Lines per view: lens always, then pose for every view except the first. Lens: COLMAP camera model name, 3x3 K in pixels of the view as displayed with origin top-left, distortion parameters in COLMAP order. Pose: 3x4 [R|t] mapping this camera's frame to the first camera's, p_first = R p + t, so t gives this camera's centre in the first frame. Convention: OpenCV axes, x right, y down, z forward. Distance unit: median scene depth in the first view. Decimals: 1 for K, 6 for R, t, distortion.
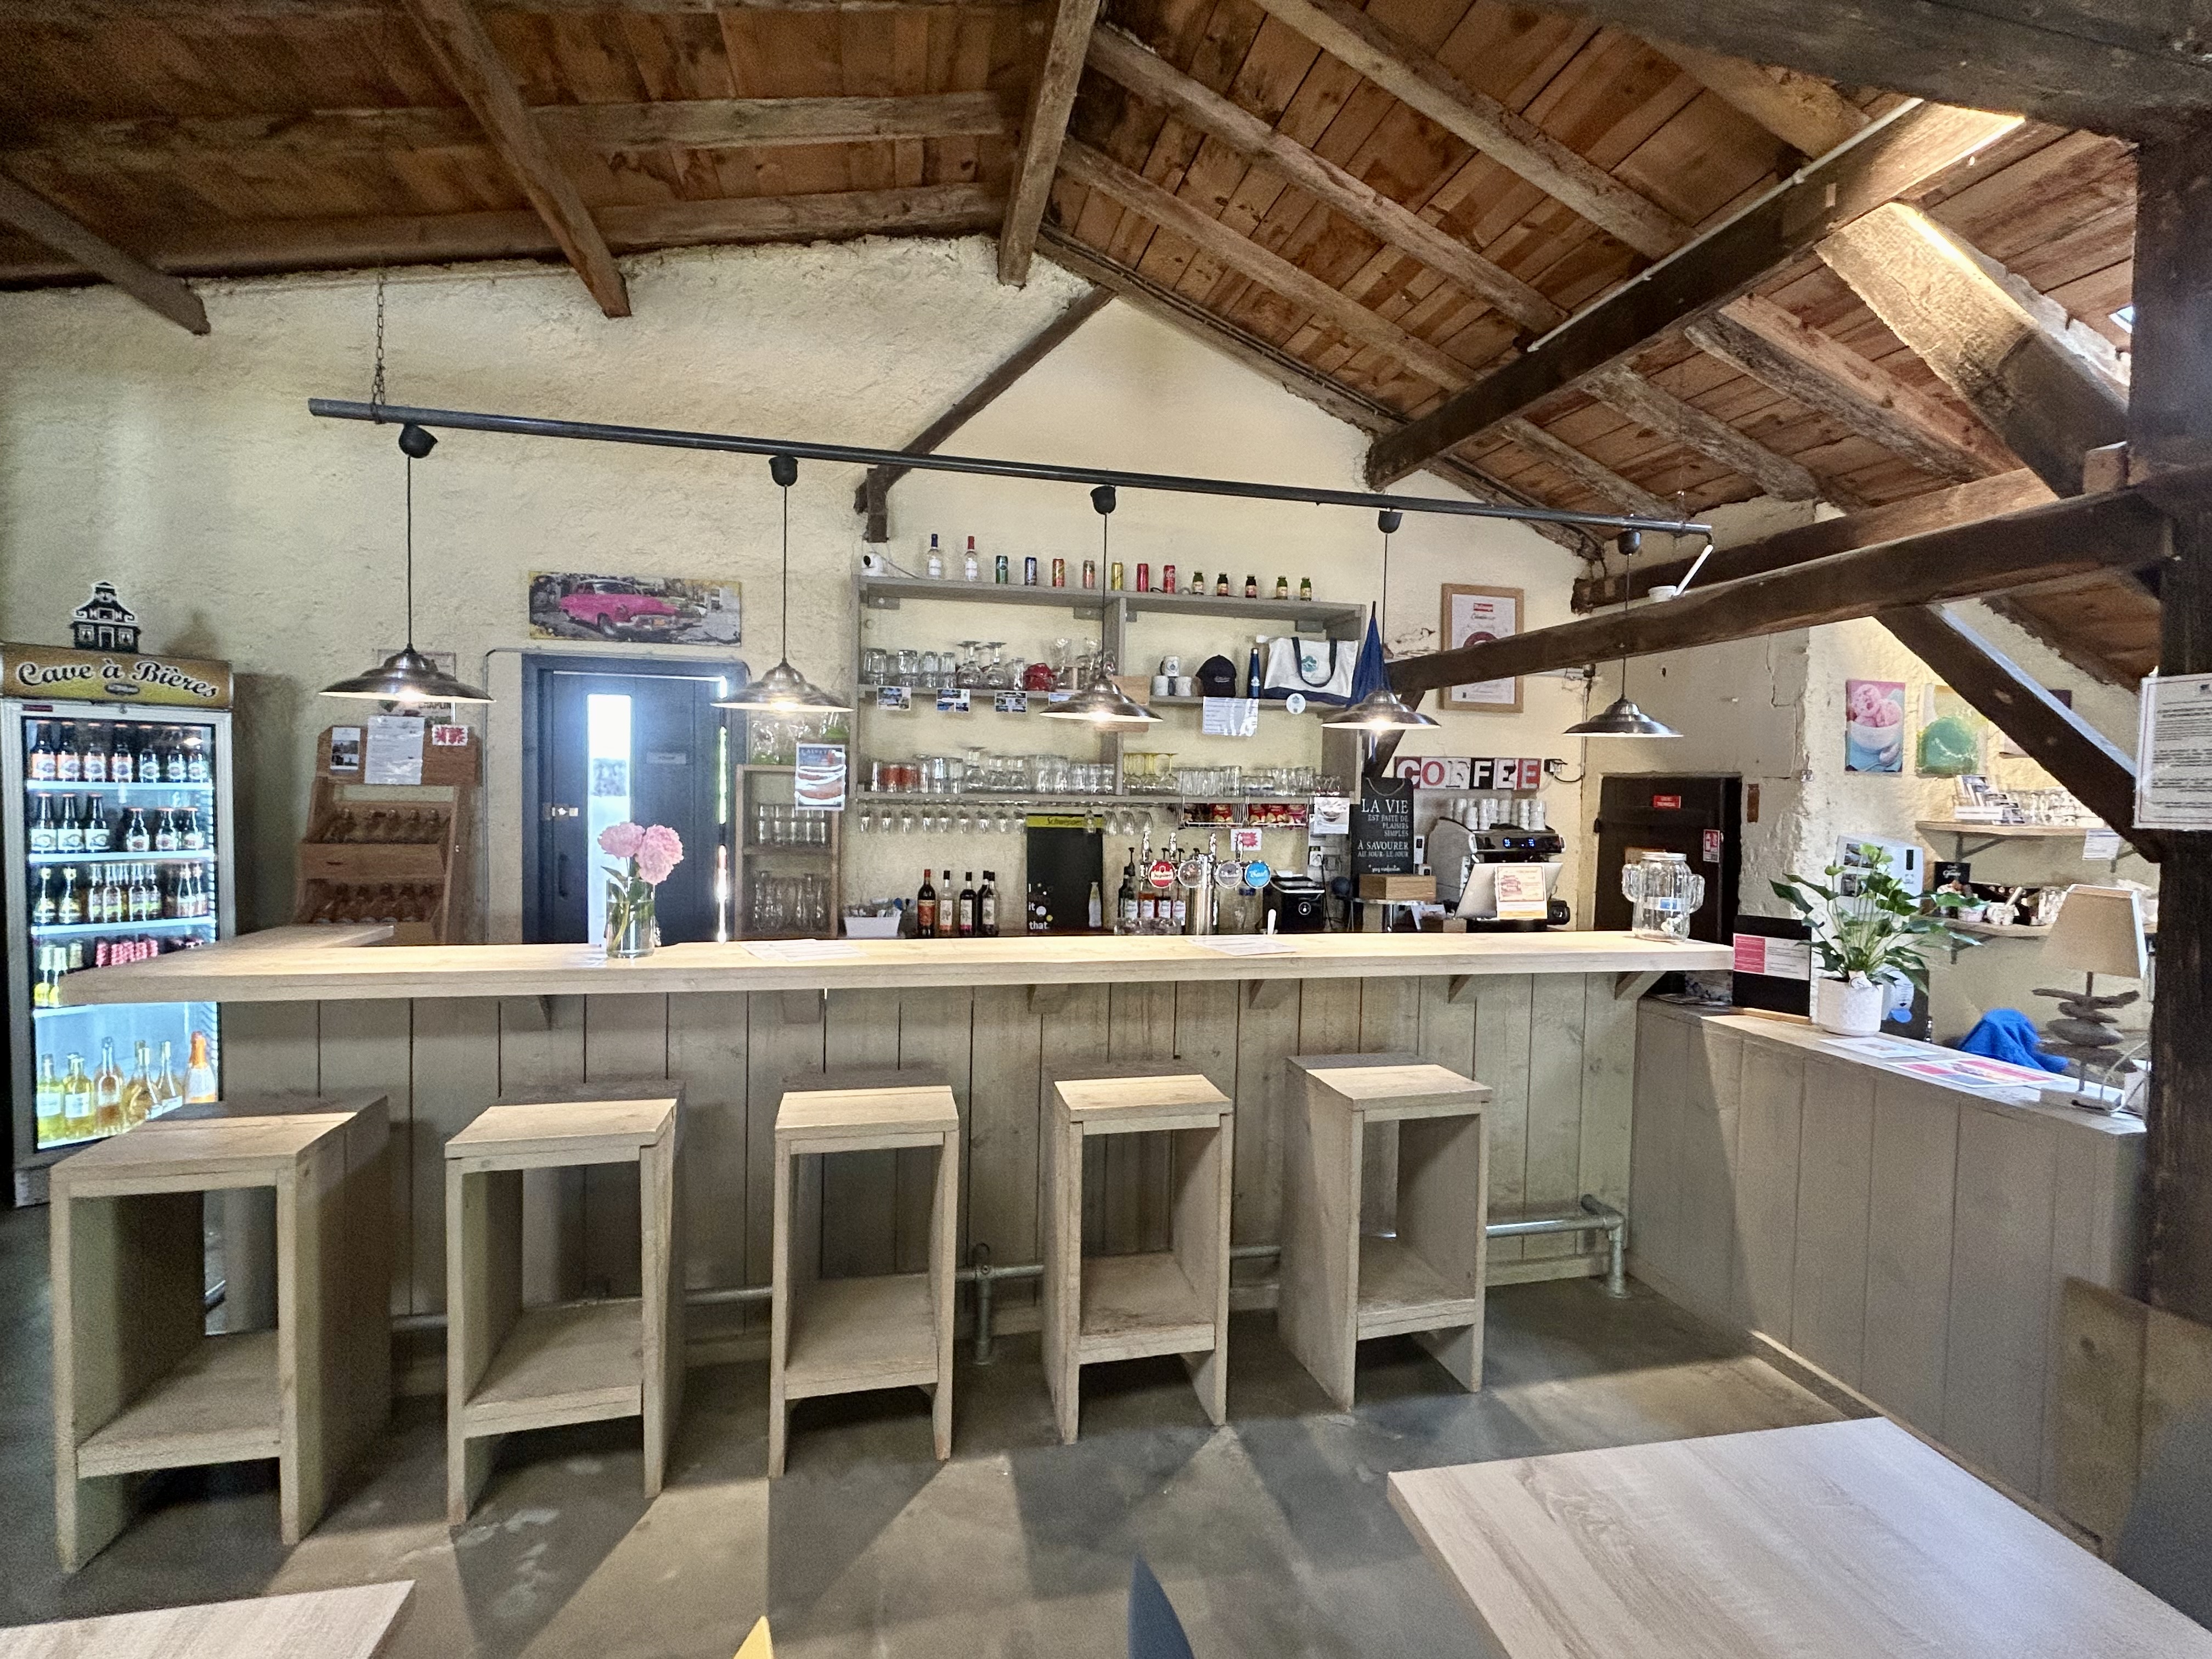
lens RADIAL K [[1004.6, 0, 1106.0], [0, 1004.6, 829.5], [0, 0, 1]] dist [-0.000247, 0.000357]
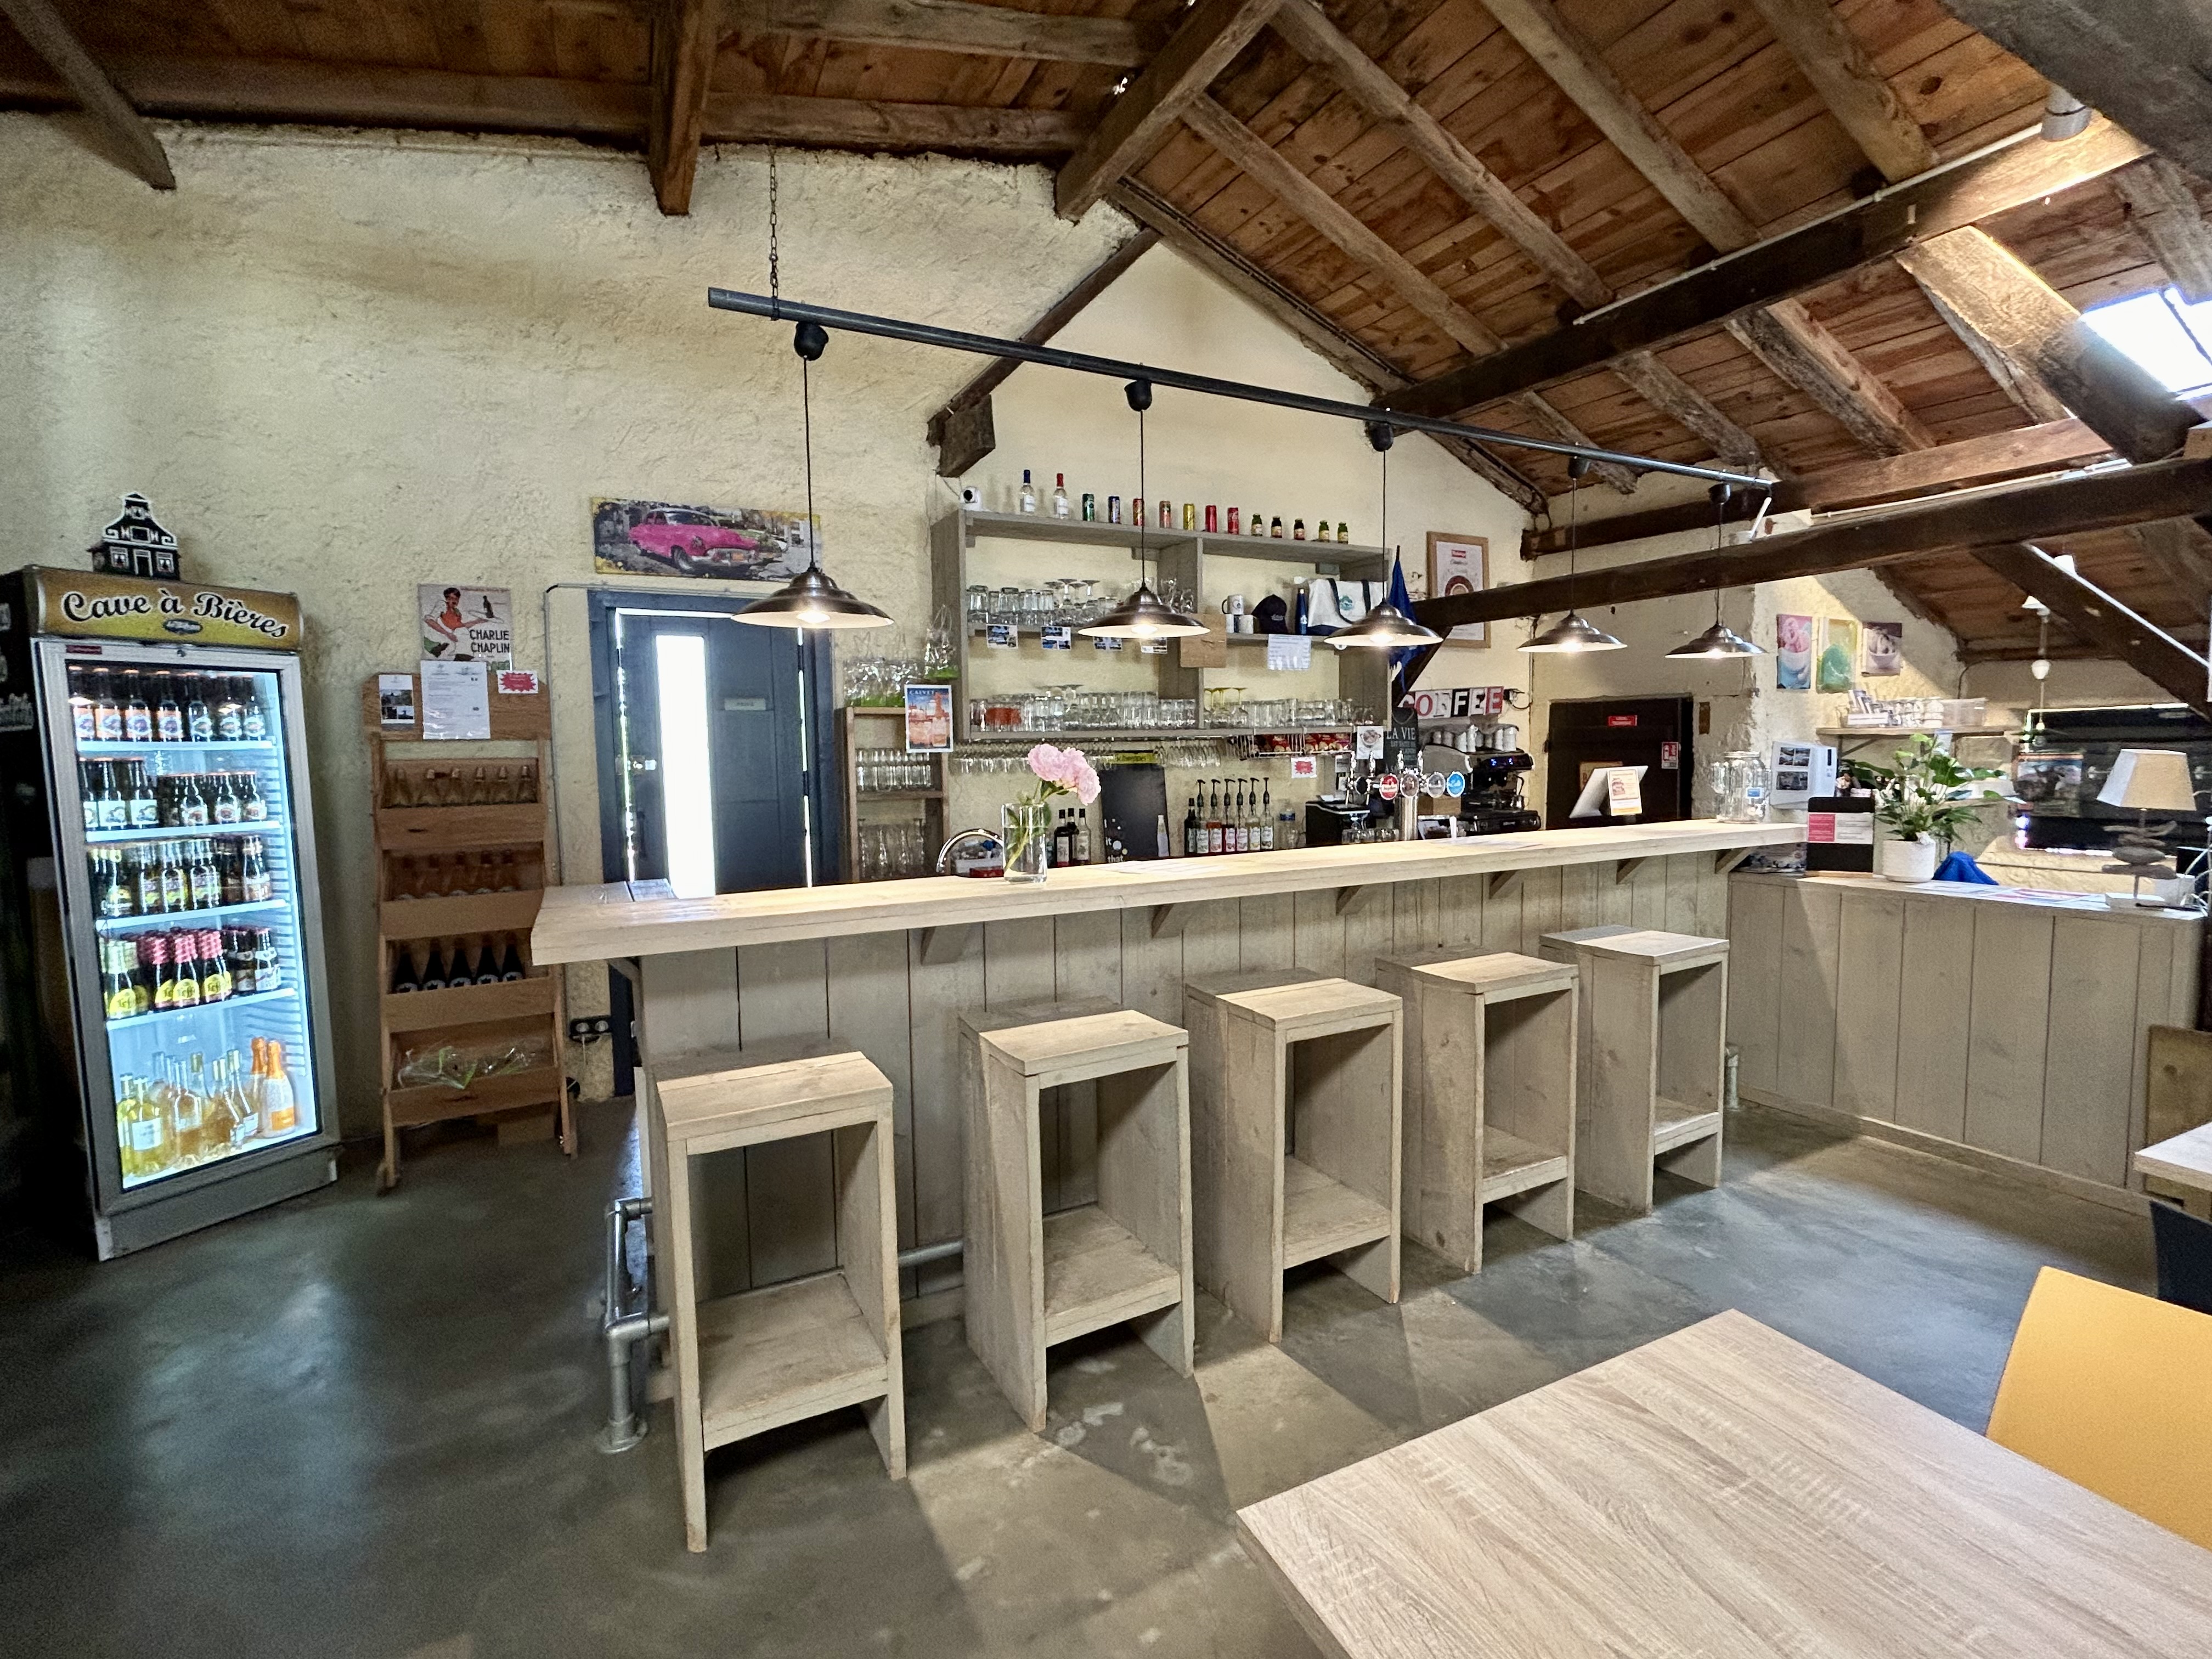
lens RADIAL K [[1004.6, 0, 1106.0], [0, 1004.6, 829.5], [0, 0, 1]] dist [-0.000247, 0.000357]
pose [[0.966800, -0.056630, 0.249180, -0.381691], [0.046417, 0.997831, 0.046675, 0.018725], [-0.251283, -0.033559, 0.967332, 0.007953]]
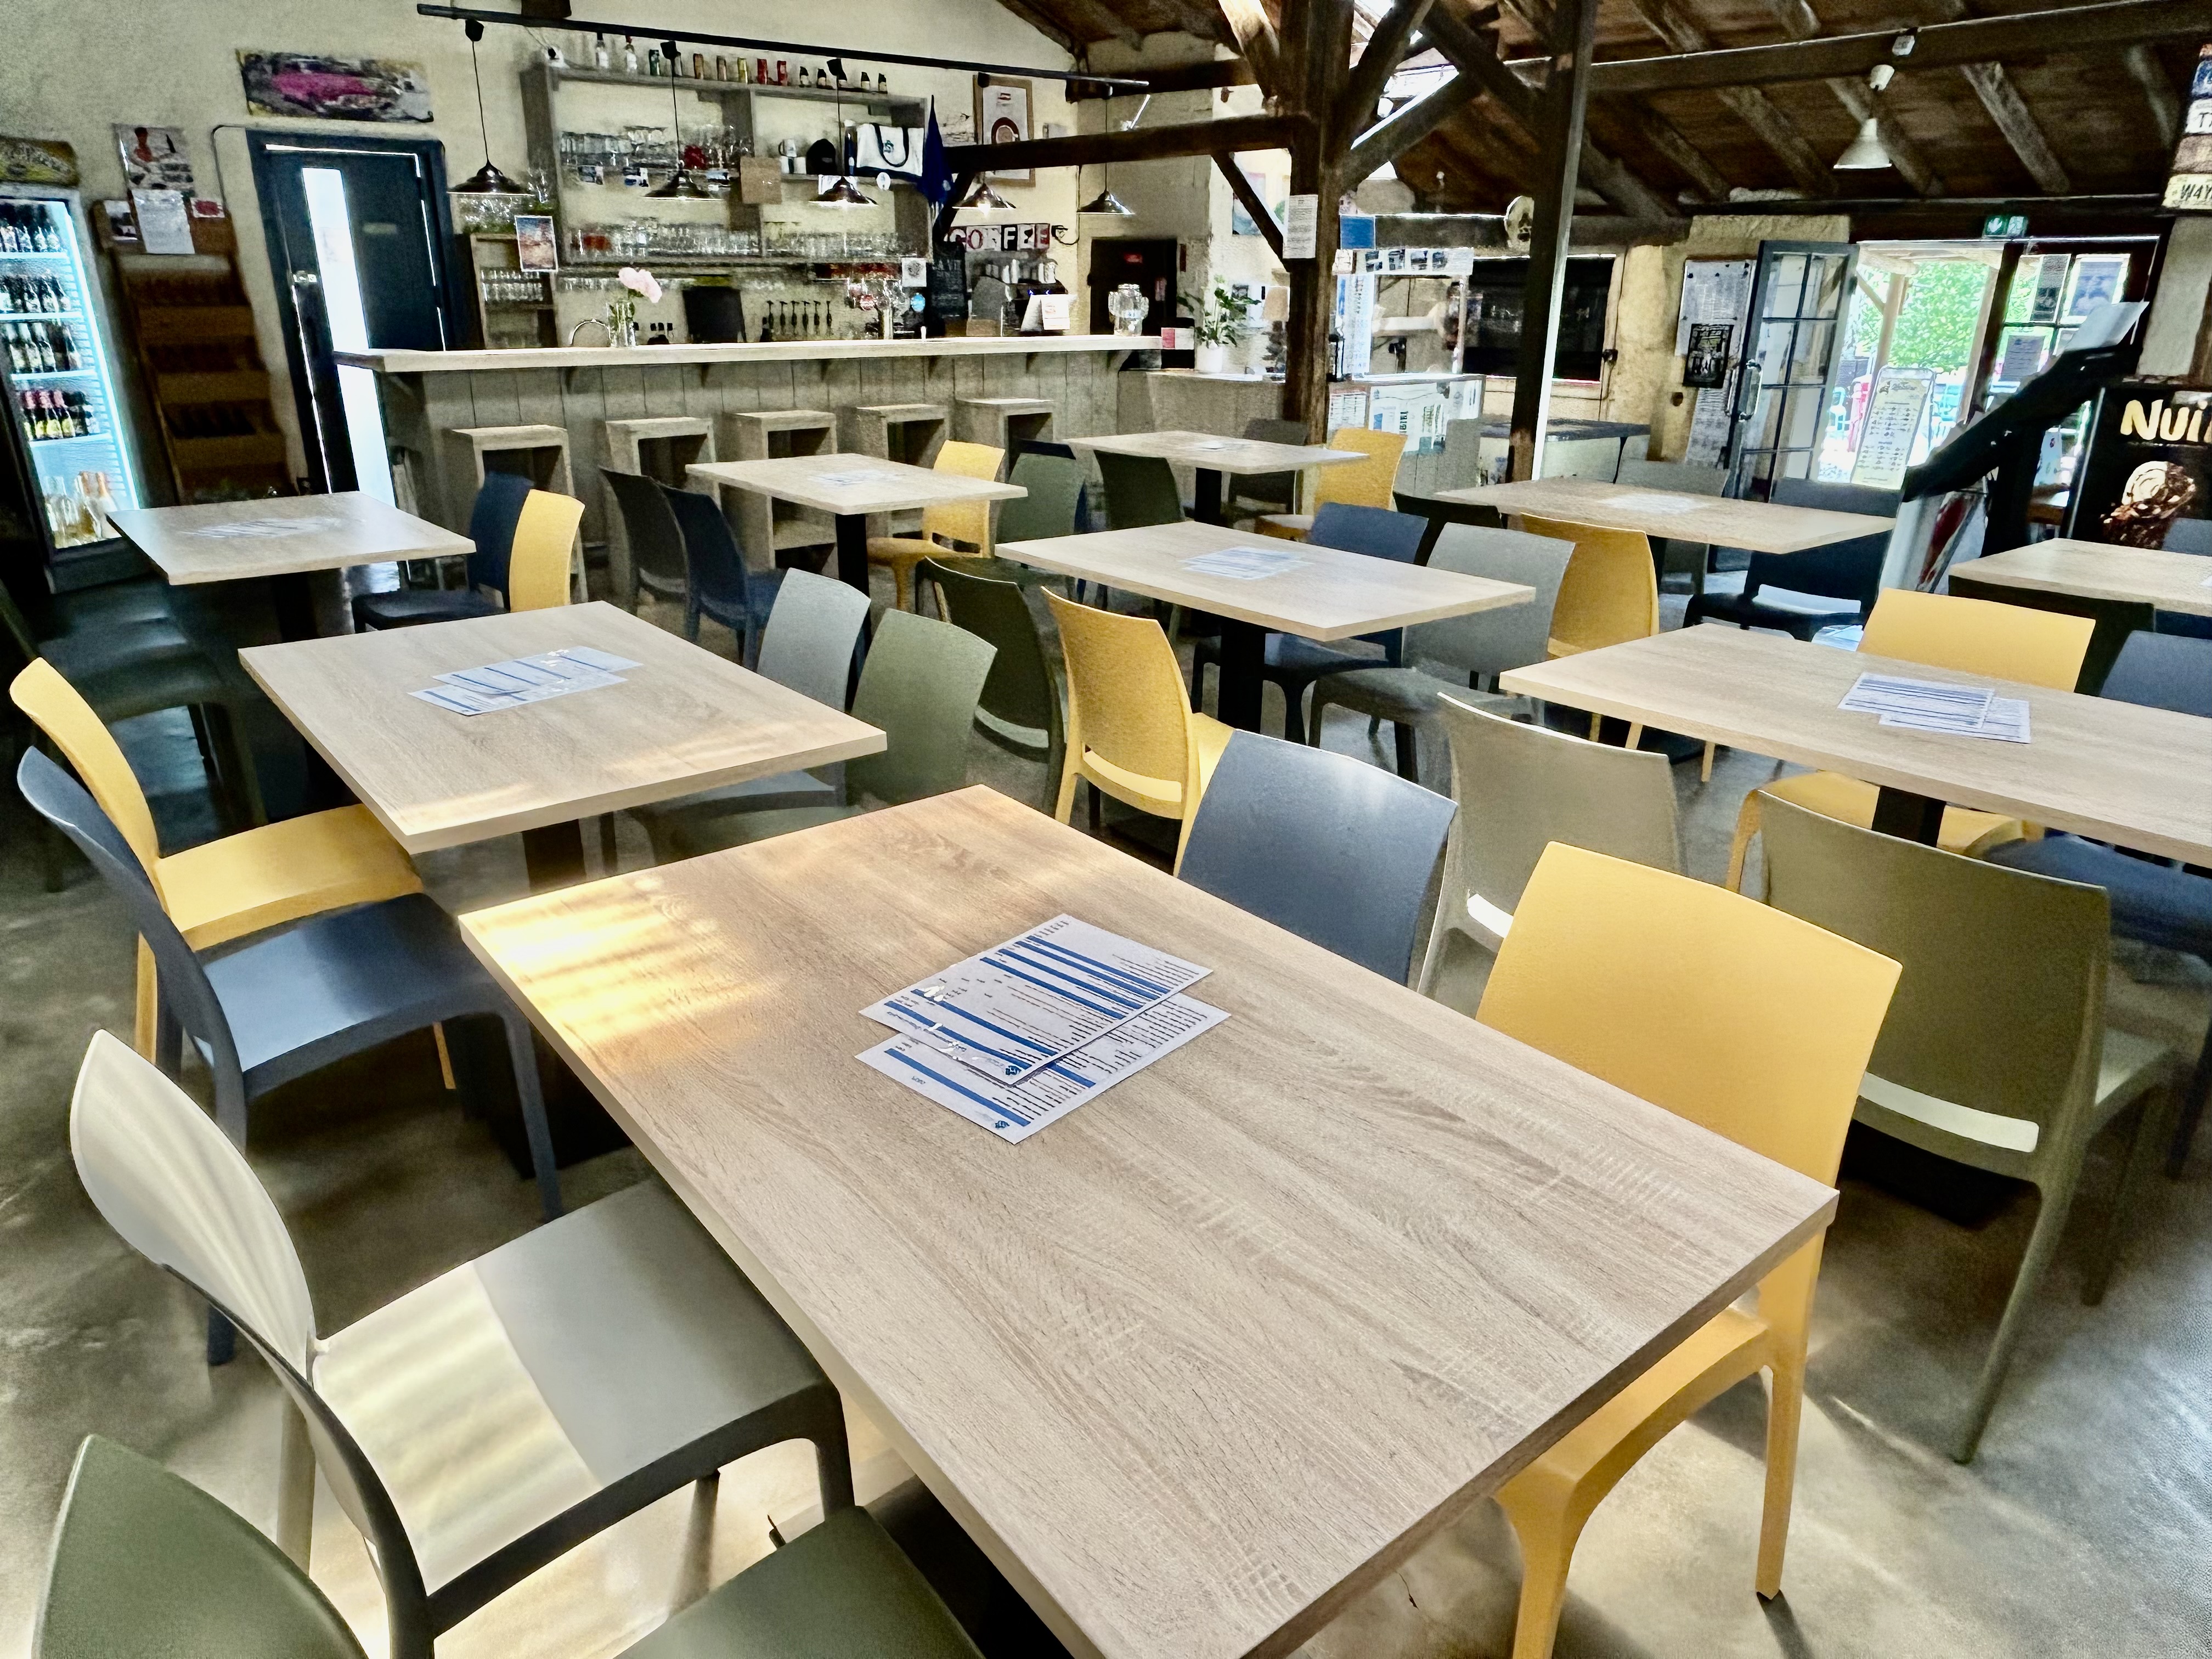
lens RADIAL K [[1451.1, 0, 1106.0], [0, 1451.1, 829.5], [0, 0, 1]] dist [-0.002920, 0.000237]
pose [[0.888929, -0.178064, 0.422017, -0.566910], [0.032020, 0.943248, 0.330543, 0.063969], [-0.456925, -0.280316, 0.844182, -1.093176]]
